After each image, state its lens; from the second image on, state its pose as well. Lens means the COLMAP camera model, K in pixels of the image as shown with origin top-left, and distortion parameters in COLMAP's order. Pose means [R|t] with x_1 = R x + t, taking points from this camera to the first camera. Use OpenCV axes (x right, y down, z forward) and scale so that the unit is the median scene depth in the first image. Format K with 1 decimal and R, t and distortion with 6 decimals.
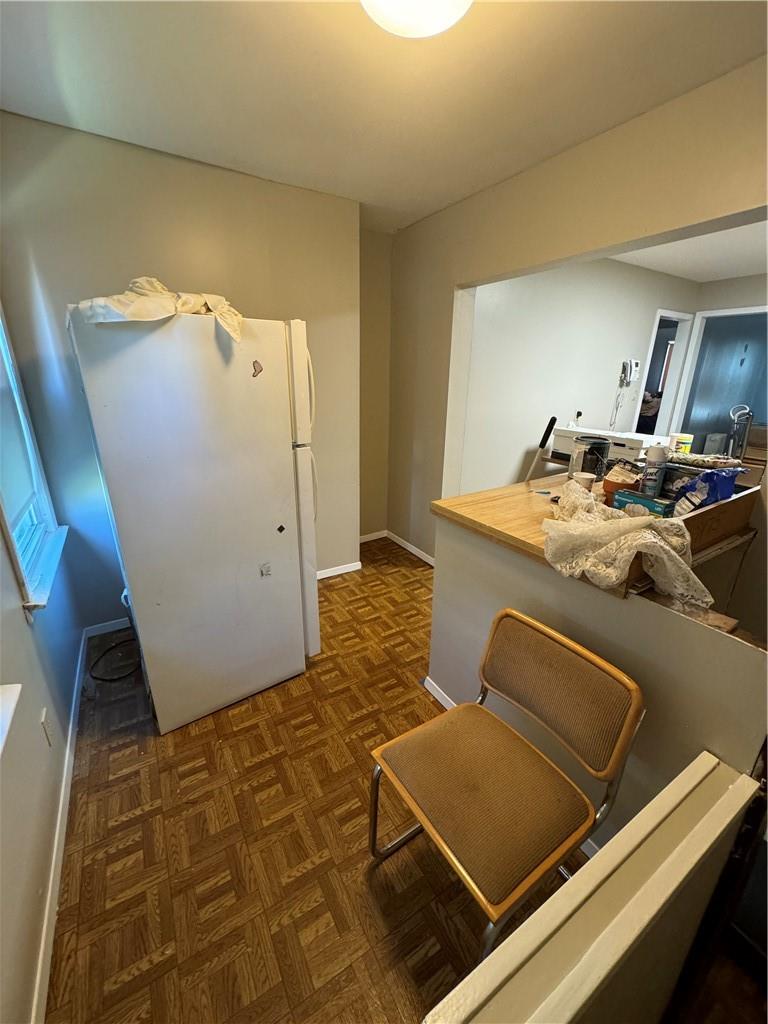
lens RADIAL K [[408.9, 0, 382.5], [0, 408.9, 508.5], [0, 0, 1]] dist [0.001922, 0.000265]
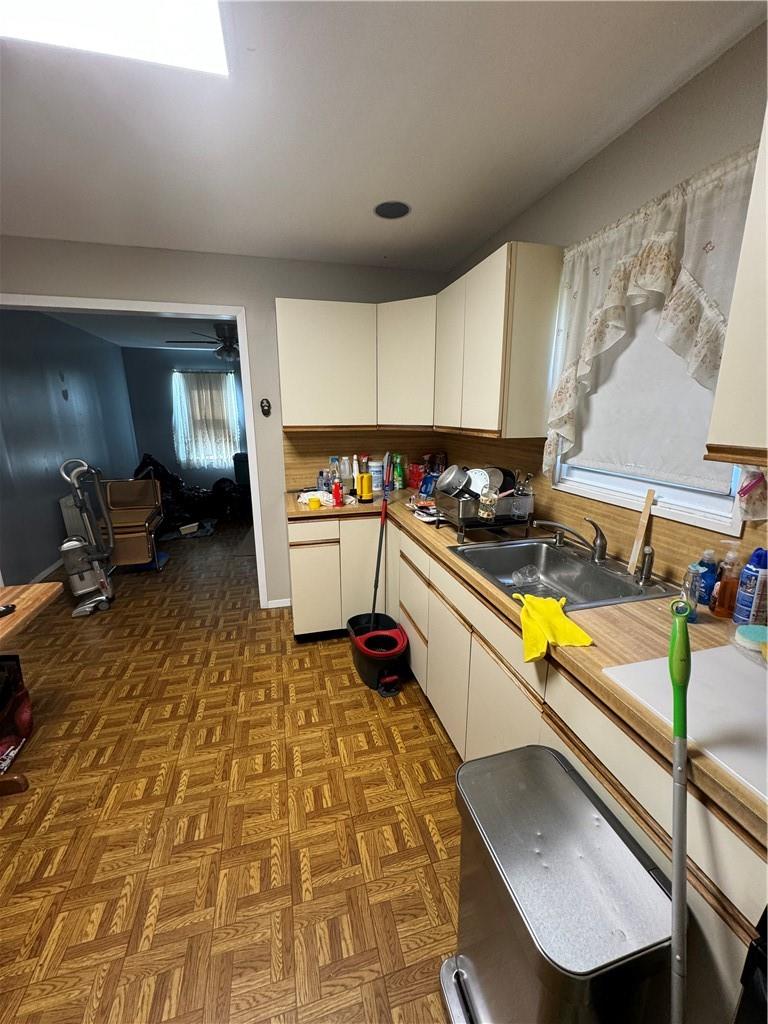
lens RADIAL K [[408.9, 0, 381.0], [0, 408.9, 505.7], [0, 0, 1]] dist [0.001922, 0.000265]
pose [[0.294530, -0.239514, 0.925140, 1.131645], [0.319380, 0.937089, 0.140929, -0.333115], [-0.900693, 0.253964, 0.352497, 1.009881]]
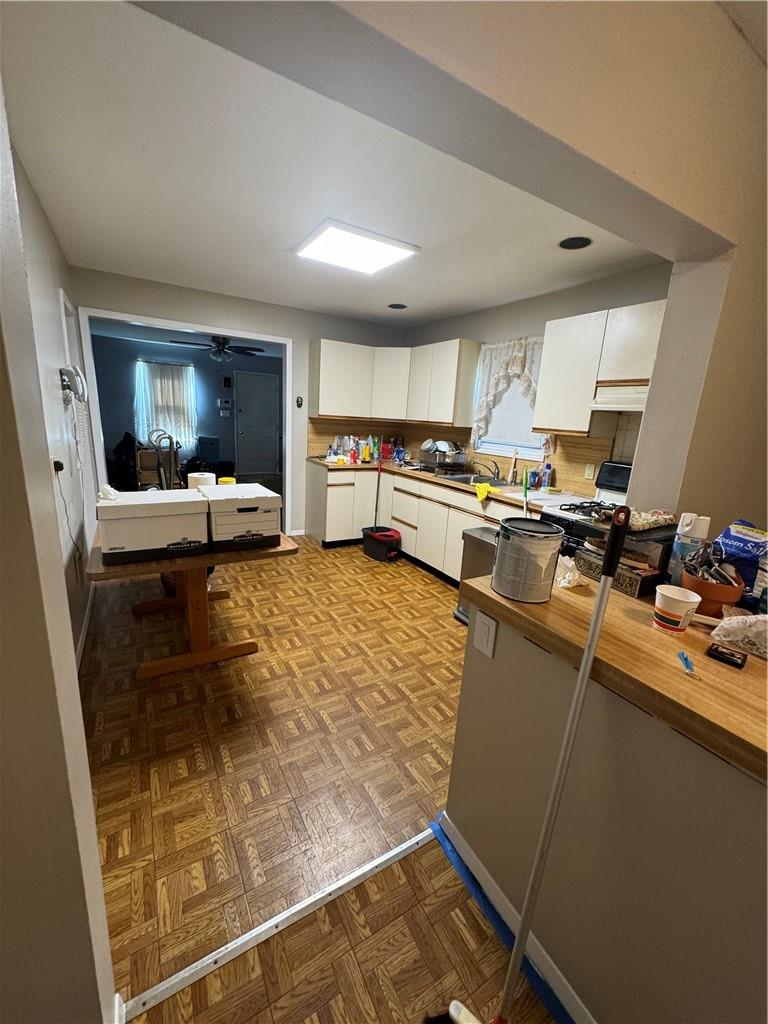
lens RADIAL K [[408.9, 0, 383.5], [0, 408.9, 505.7], [0, 0, 1]] dist [0.001922, 0.000265]
pose [[0.012812, -0.238461, 0.971068, -0.043261], [0.266383, 0.936865, 0.226547, -0.451176], [-0.963782, 0.255774, 0.075525, 1.369860]]
